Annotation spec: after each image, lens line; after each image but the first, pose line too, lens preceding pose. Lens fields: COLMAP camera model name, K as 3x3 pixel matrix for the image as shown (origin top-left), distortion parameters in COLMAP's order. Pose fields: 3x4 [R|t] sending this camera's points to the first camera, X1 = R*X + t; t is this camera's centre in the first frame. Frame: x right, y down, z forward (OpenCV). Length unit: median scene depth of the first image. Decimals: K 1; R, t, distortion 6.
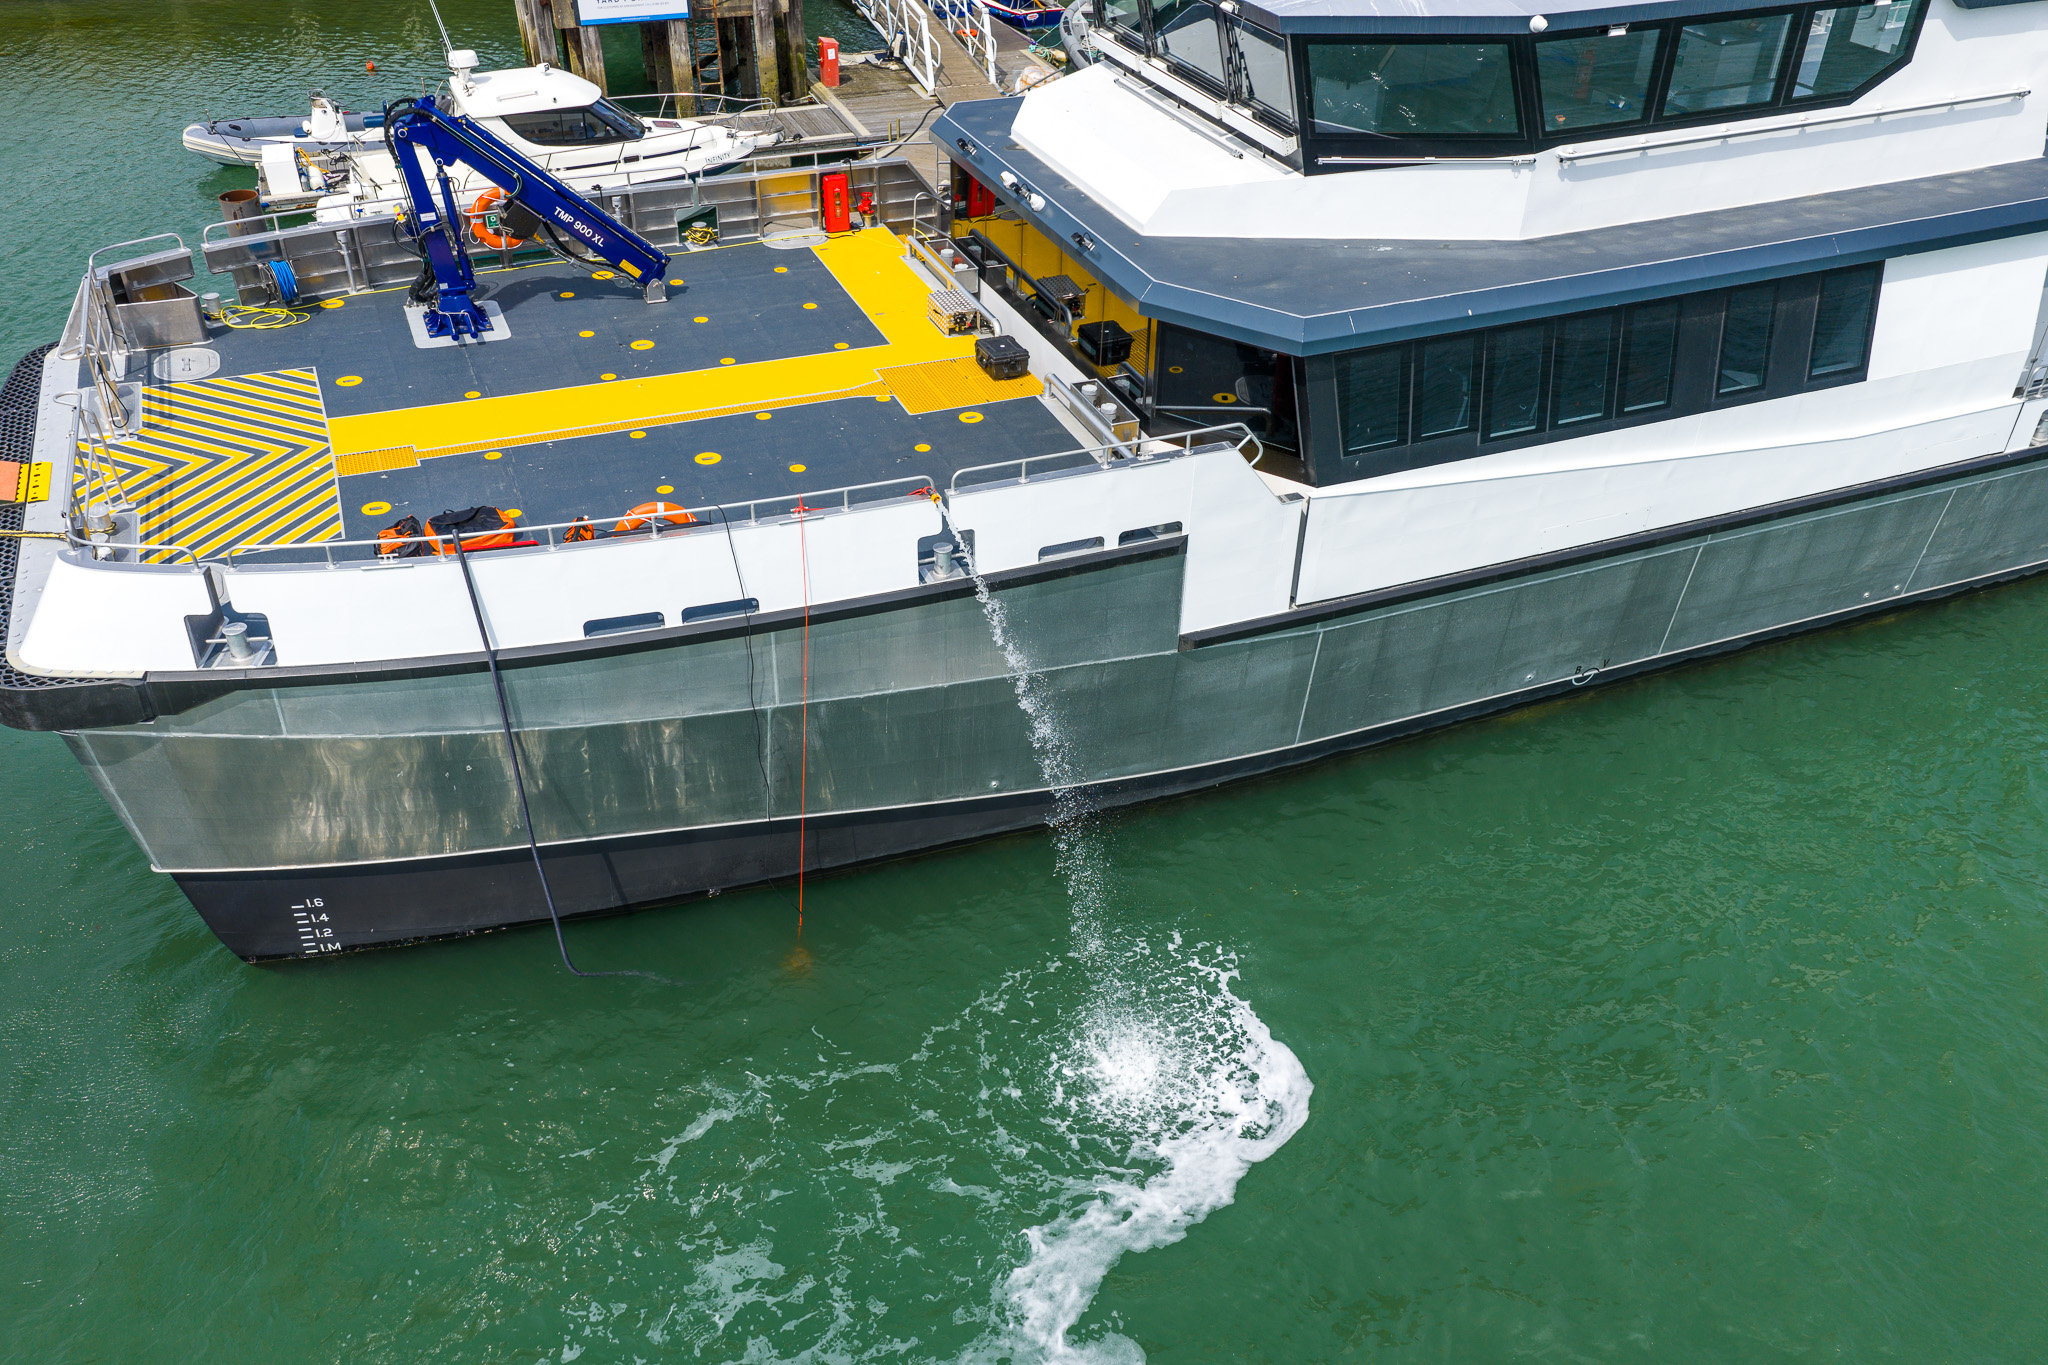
lens RADIAL K [[1679.7, 0, 1030.9], [0, 1679.7, 693.3], [0, 0, 1]] dist [0.056028, -0.002325]
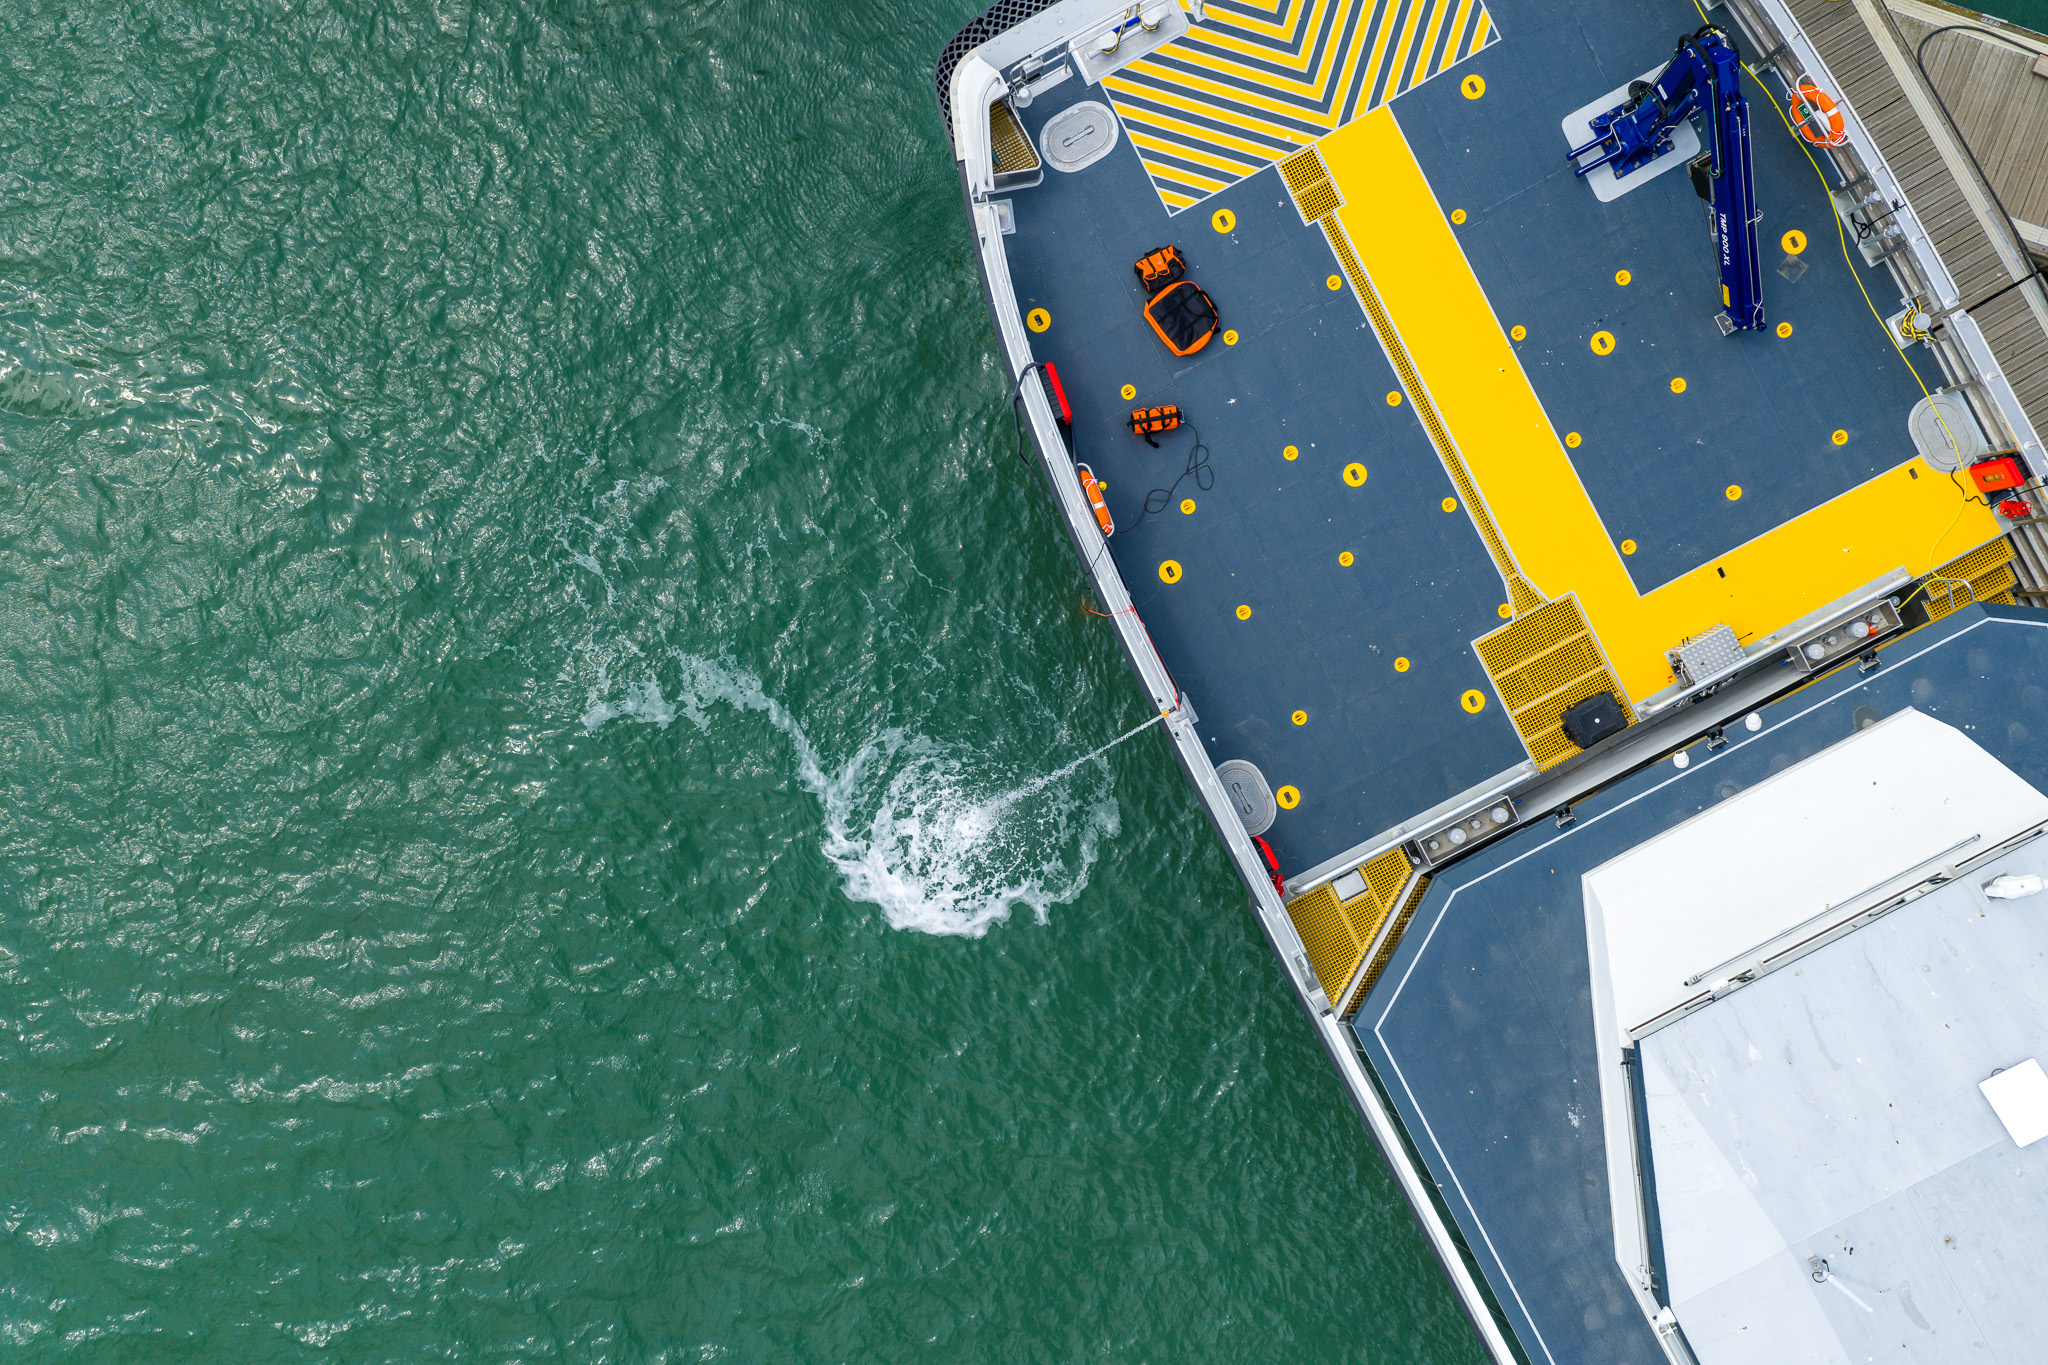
lens RADIAL K [[1679.7, 0, 1024.4], [0, 1679.7, 687.7], [0, 0, 1]] dist [0.056028, -0.002325]
pose [[0.091005, 0.995822, 0.007582, -0.080938], [-0.563481, 0.045214, 0.824891, -0.913992], [0.821101, -0.079342, 0.565241, 0.188931]]
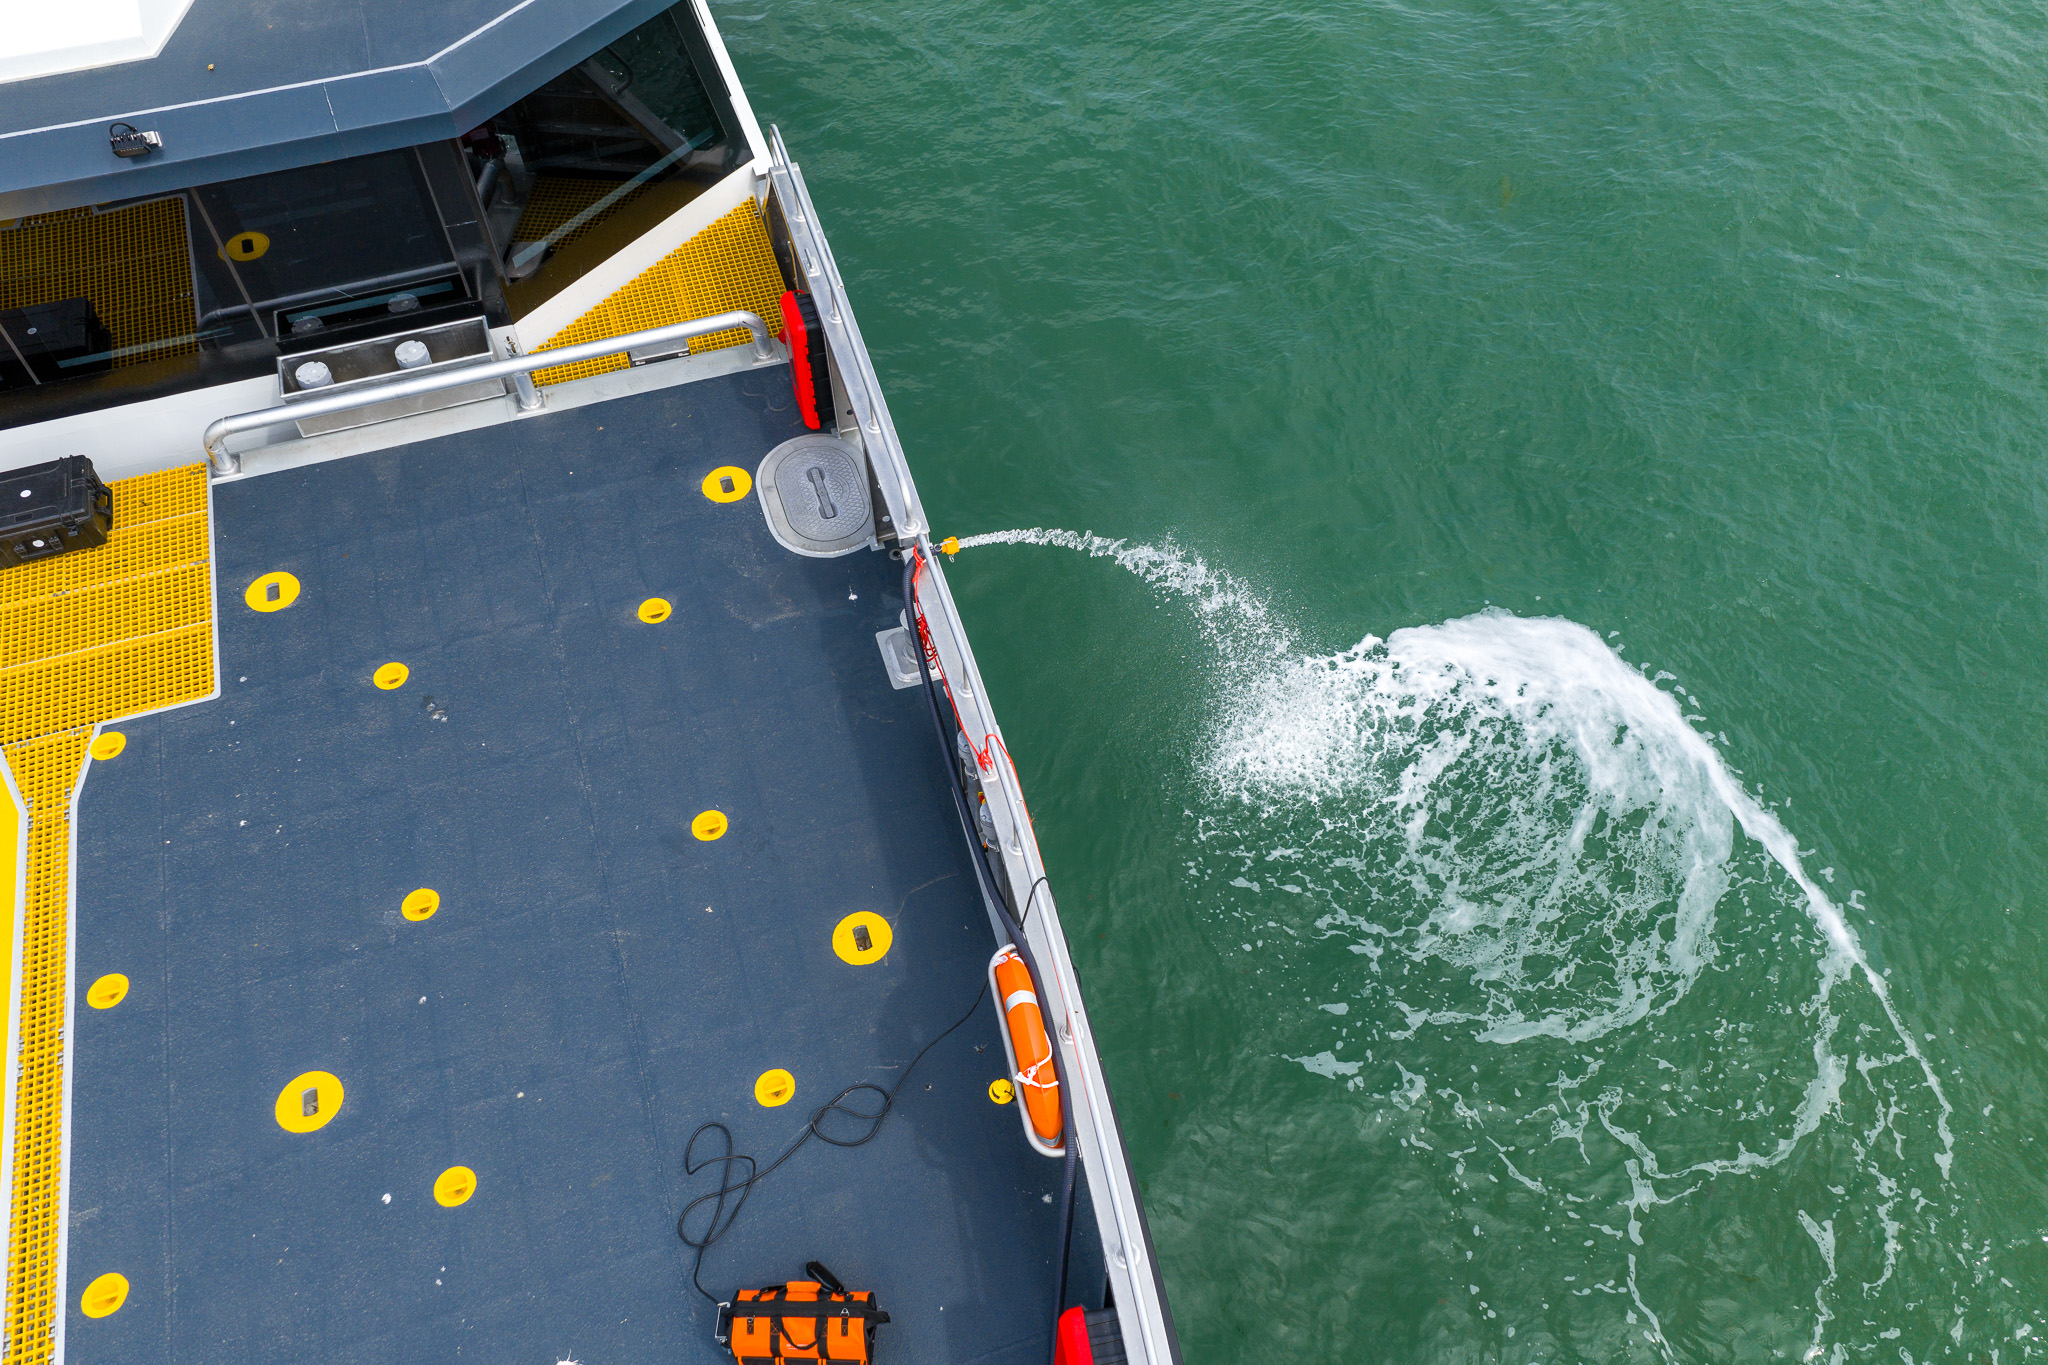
lens RADIAL K [[1679.7, 0, 1036.0], [0, 1679.7, 681.3], [0, 0, 1]] dist [0.056028, -0.002325]
pose [[0.075914, -0.811379, 0.579570, -0.331208], [0.575938, 0.510162, 0.638772, -0.348822], [-0.813961, 0.285305, 0.506033, 0.620823]]
